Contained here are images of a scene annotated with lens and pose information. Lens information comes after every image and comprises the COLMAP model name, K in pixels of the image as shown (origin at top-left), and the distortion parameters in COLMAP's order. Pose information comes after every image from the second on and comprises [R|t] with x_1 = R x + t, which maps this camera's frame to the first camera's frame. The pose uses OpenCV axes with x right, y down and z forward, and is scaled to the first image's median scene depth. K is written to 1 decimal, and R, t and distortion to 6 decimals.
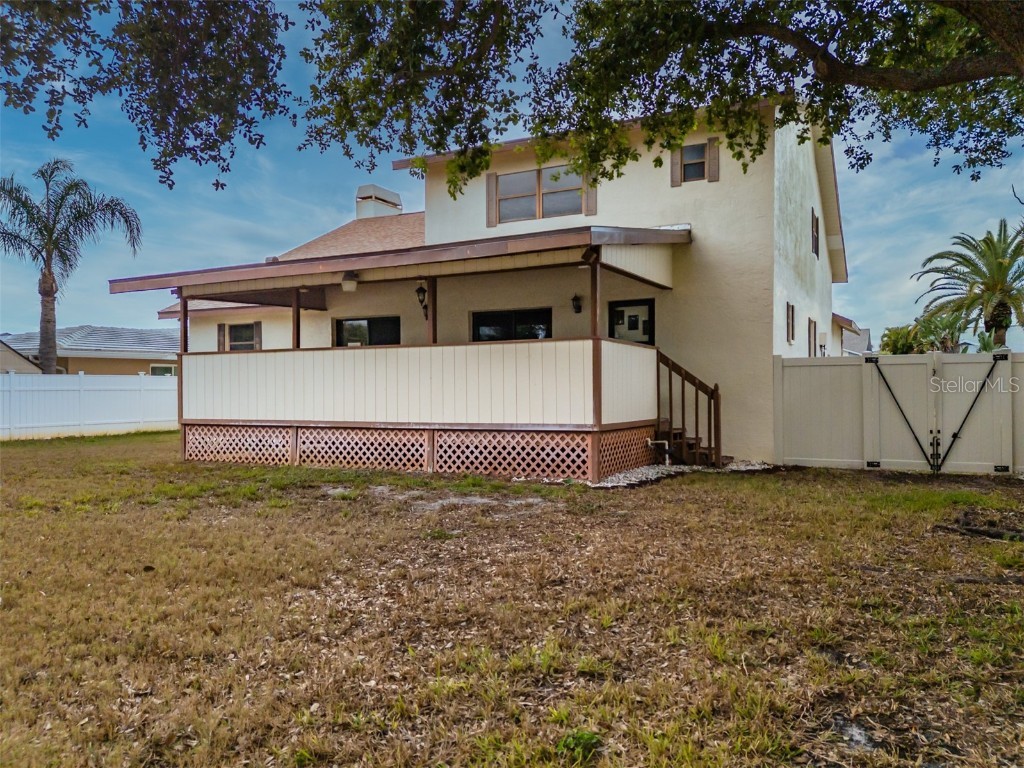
lens RADIAL K [[745.1, 0, 514.2], [0, 745.1, 384.3], [0, 0, 1]] dist [0.089382, -0.092334]
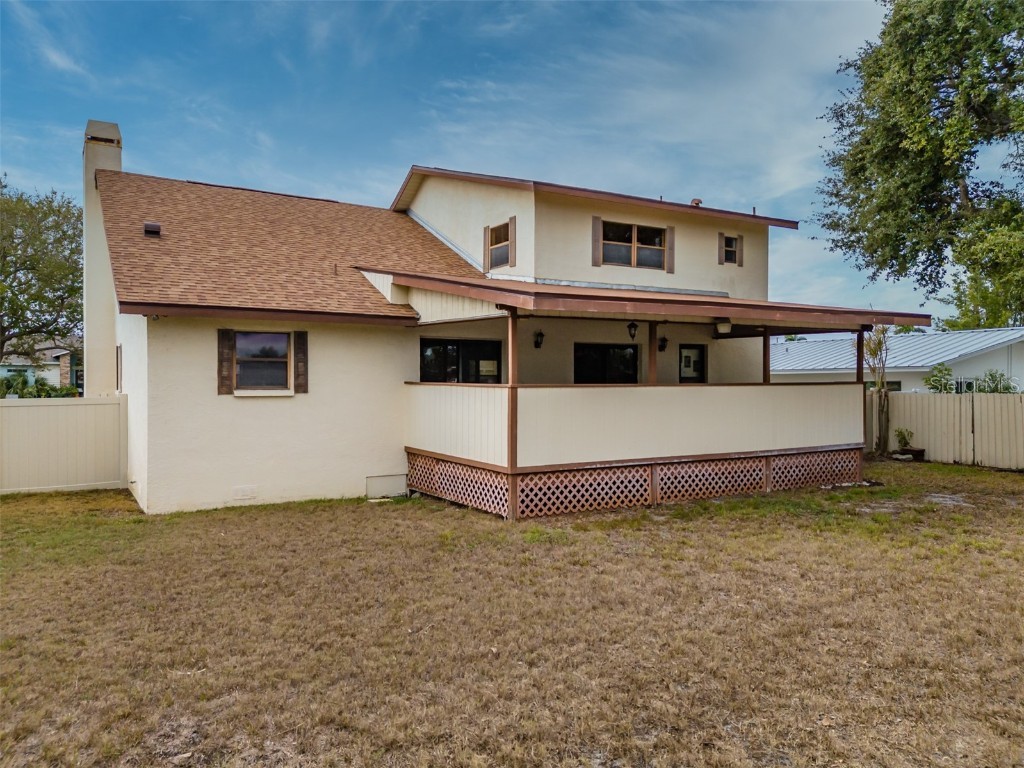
lens RADIAL K [[749.9, 0, 517.4], [0, 749.9, 382.4], [0, 0, 1]] dist [0.063393, -0.051724]
pose [[0.533824, 0.006672, 0.845570, -1.264152], [-0.001784, 0.999976, -0.006765, -0.044772], [-0.845594, 0.002103, 0.533822, 0.653494]]
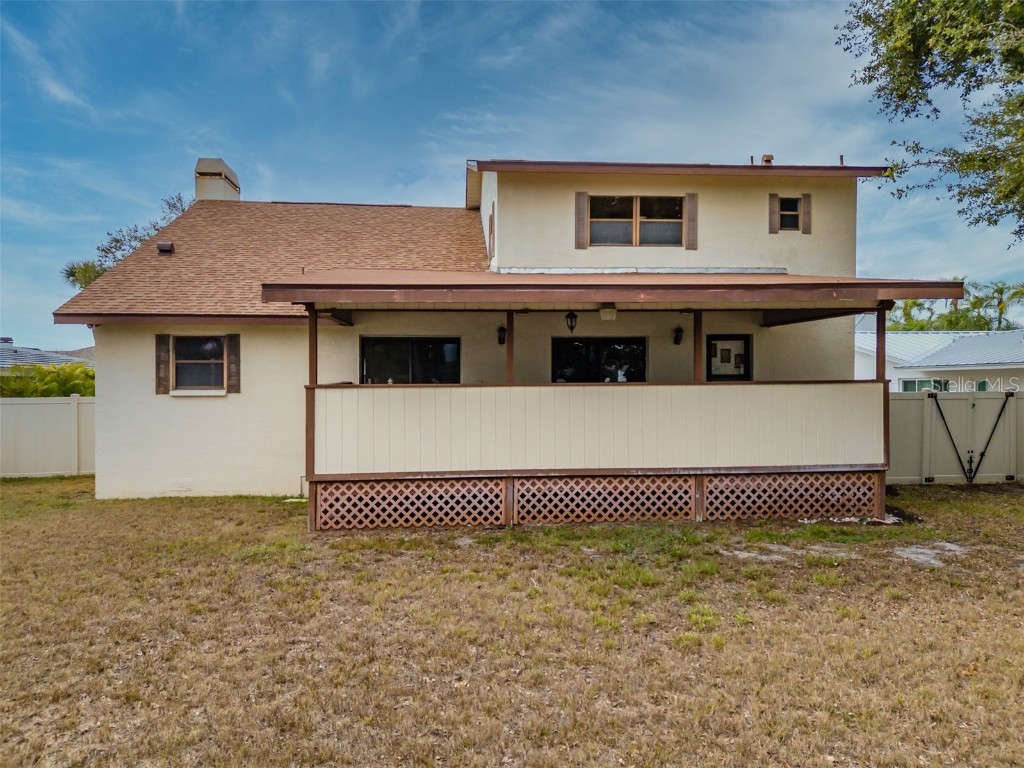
lens RADIAL K [[745.1, 0, 514.2], [0, 745.1, 384.3], [0, 0, 1]] dist [0.089382, -0.092334]
pose [[0.849347, 0.001613, 0.527832, -0.756732], [-0.000954, 0.999998, -0.001521, -0.047797], [-0.527834, 0.000789, 0.849347, 0.306206]]
